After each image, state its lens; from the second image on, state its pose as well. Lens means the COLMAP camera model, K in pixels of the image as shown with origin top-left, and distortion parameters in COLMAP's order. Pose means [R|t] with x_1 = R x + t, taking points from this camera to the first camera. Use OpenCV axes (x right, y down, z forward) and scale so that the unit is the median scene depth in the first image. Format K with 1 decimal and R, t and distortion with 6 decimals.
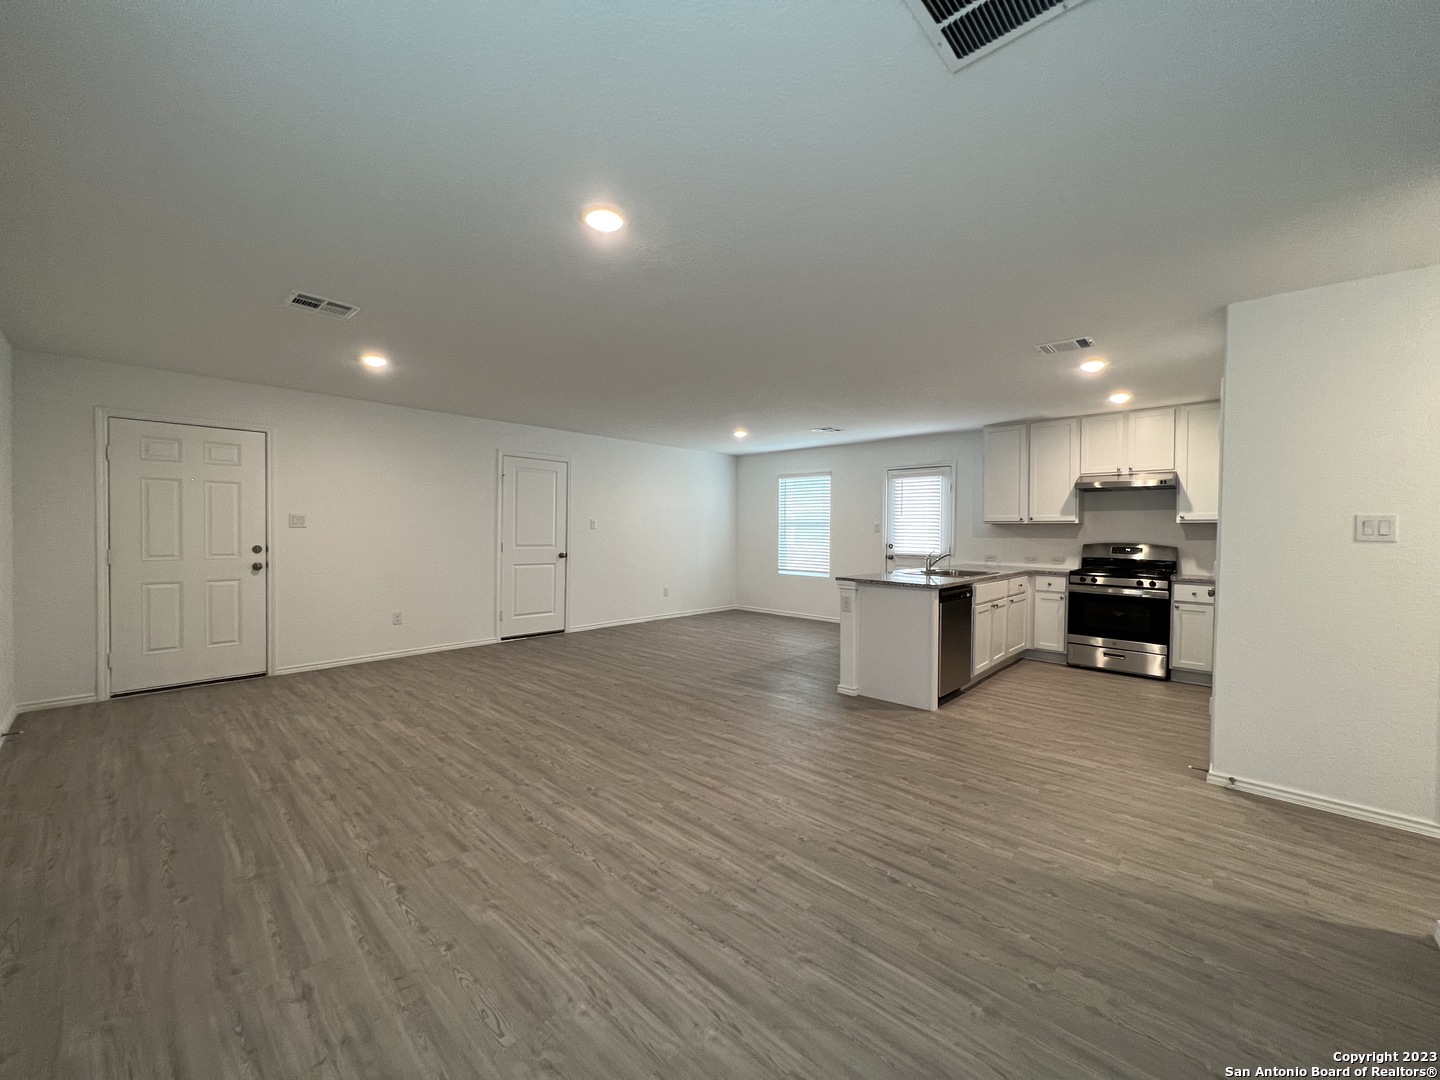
lens RADIAL K [[574.3, 0, 713.1], [0, 574.3, 536.9], [0, 0, 1]] dist [-0.001447, 0.000111]
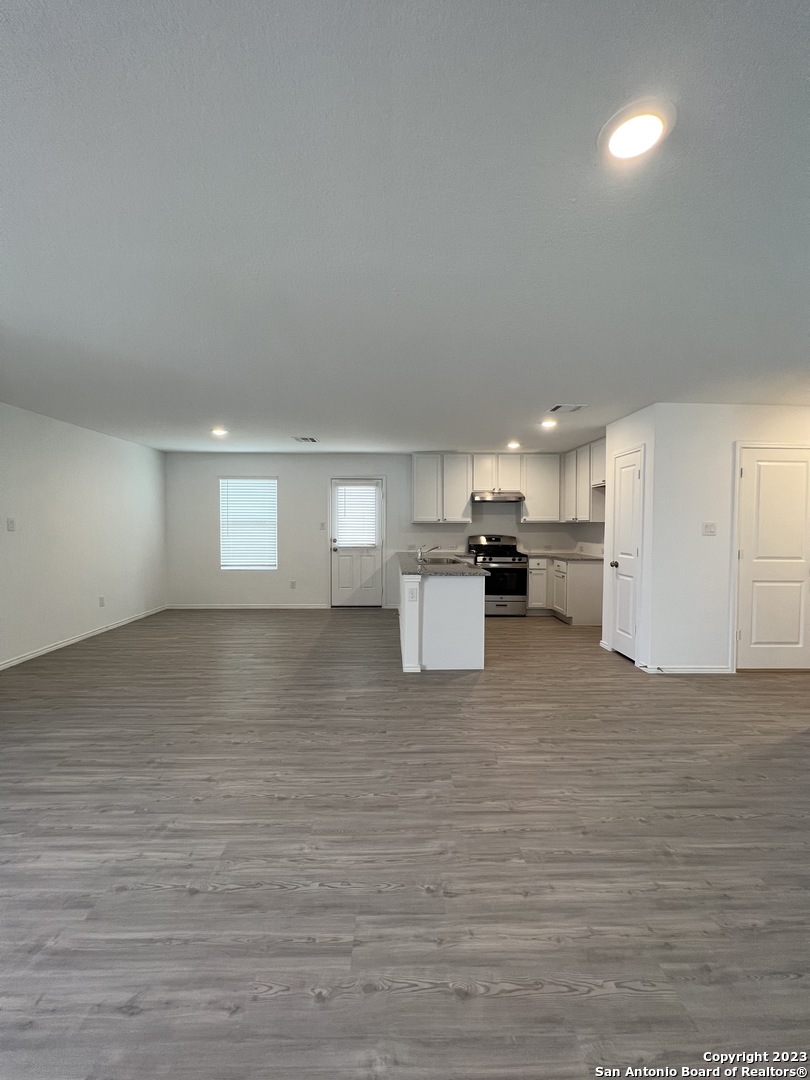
lens RADIAL K [[430.7, 0, 406.0], [0, 430.7, 534.7], [0, 0, 1]] dist [-0.001447, 0.000111]
pose [[0.708194, -0.024295, 0.705599, -0.490865], [0.013661, 0.999692, 0.020709, -0.029117], [-0.705885, -0.005027, 0.708308, 0.495006]]
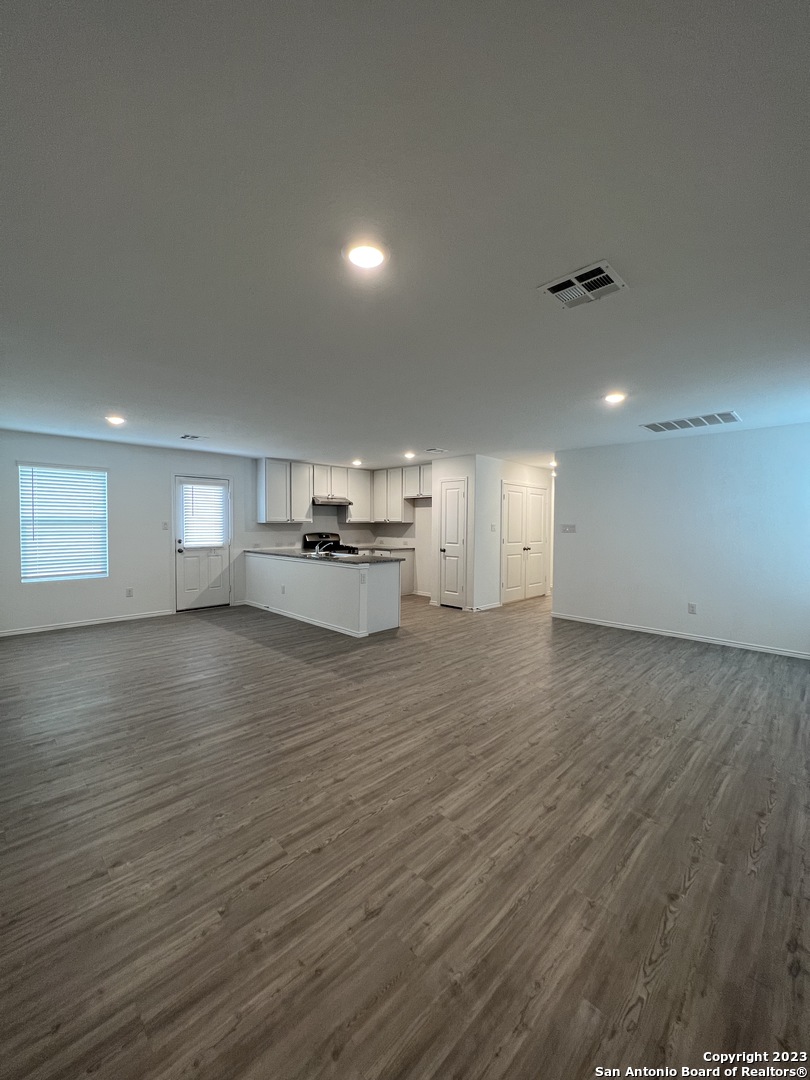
lens RADIAL K [[430.7, 0, 406.2], [0, 430.7, 533.9], [0, 0, 1]] dist [-0.001447, 0.000111]
pose [[0.027144, -0.035098, 0.999015, -1.158820], [0.008939, 0.999352, 0.034867, -0.053716], [-0.999592, 0.007983, 0.027440, 1.077094]]
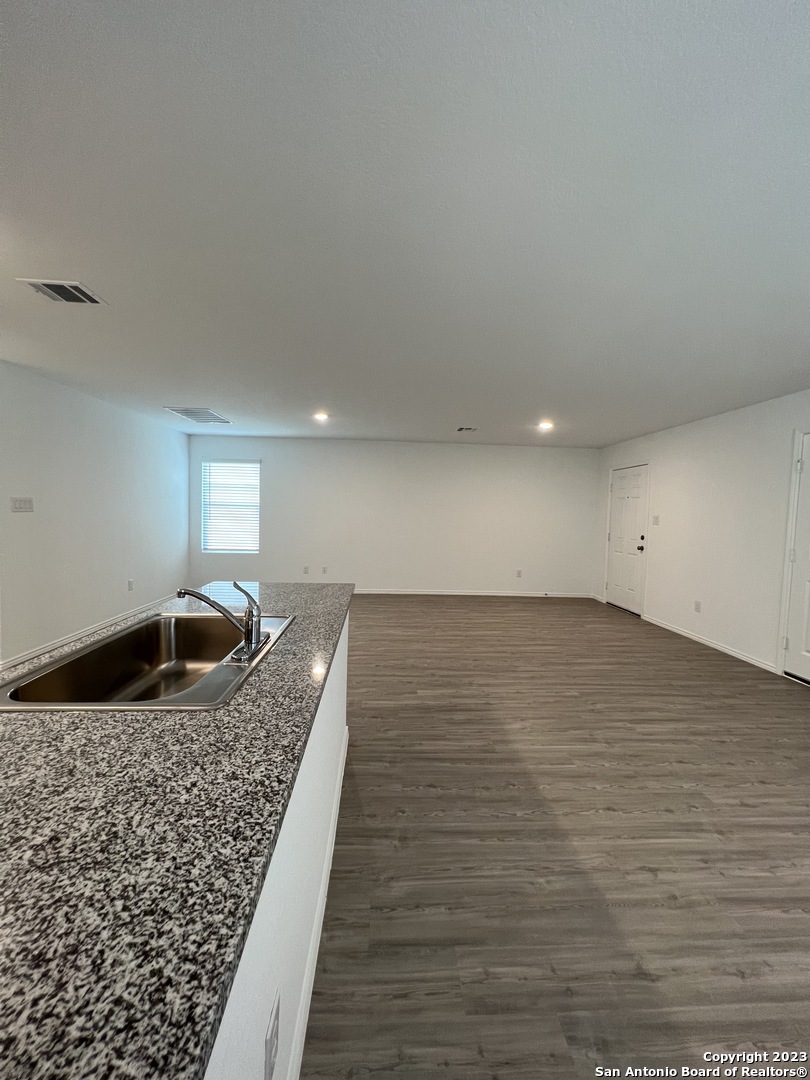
lens RADIAL K [[430.7, 0, 405.1], [0, 430.7, 539.7], [0, 0, 1]] dist [-0.001447, 0.000111]
pose [[-0.690784, 0.018244, -0.722831, 0.730481], [-0.043202, 0.996854, 0.066447, -0.034338], [0.721770, 0.077128, -0.687822, 1.824007]]
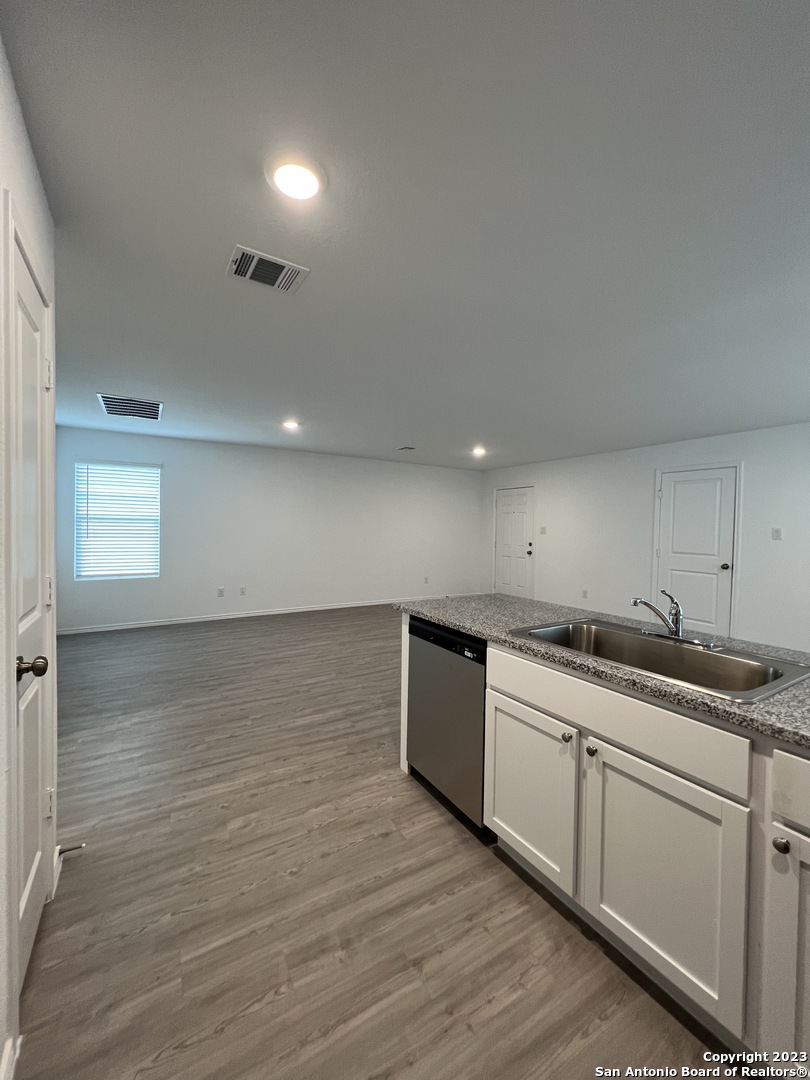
lens RADIAL K [[430.7, 0, 407.3], [0, 430.7, 539.8], [0, 0, 1]] dist [-0.001447, 0.000111]
pose [[-0.261114, 0.011986, -0.965234, 1.076451], [-0.032933, 0.999230, 0.021317, -0.018669], [0.964746, 0.037354, -0.260518, 1.317716]]
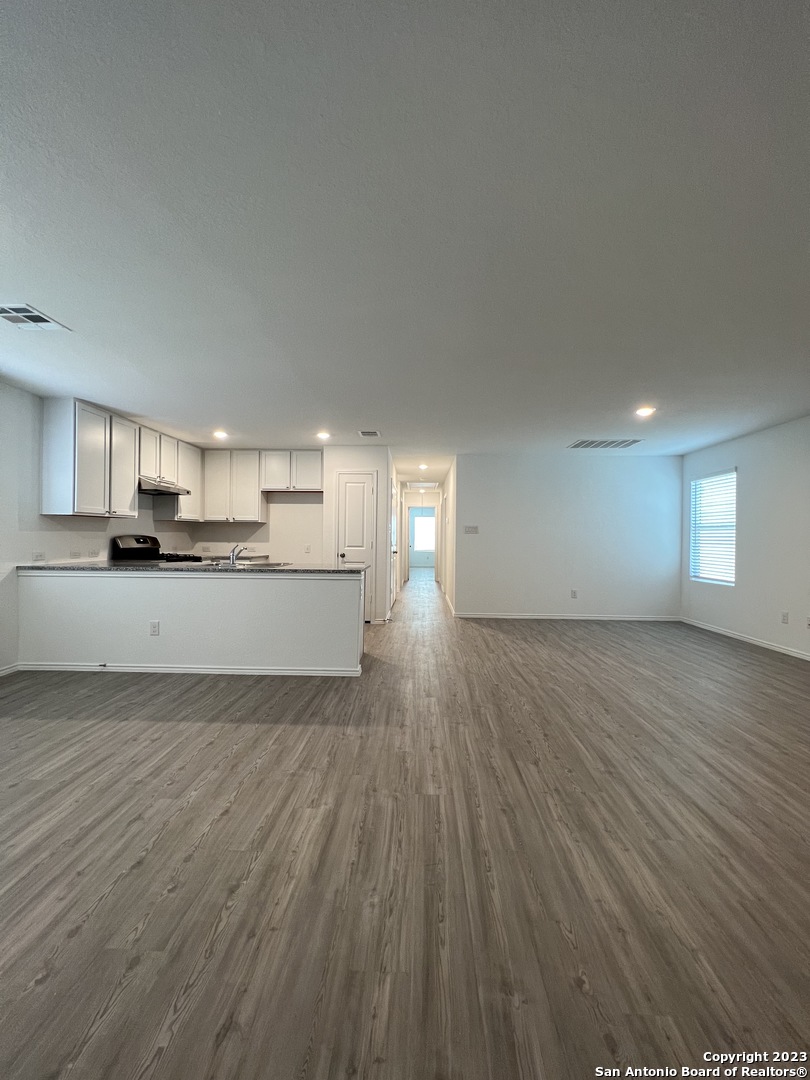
lens RADIAL K [[430.7, 0, 405.6], [0, 430.7, 537.1], [0, 0, 1]] dist [-0.001447, 0.000111]
pose [[-0.661123, -0.018310, 0.750054, -0.570510], [-0.006632, 0.999806, 0.018562, -0.009736], [-0.750248, 0.007298, -0.661116, 1.880303]]
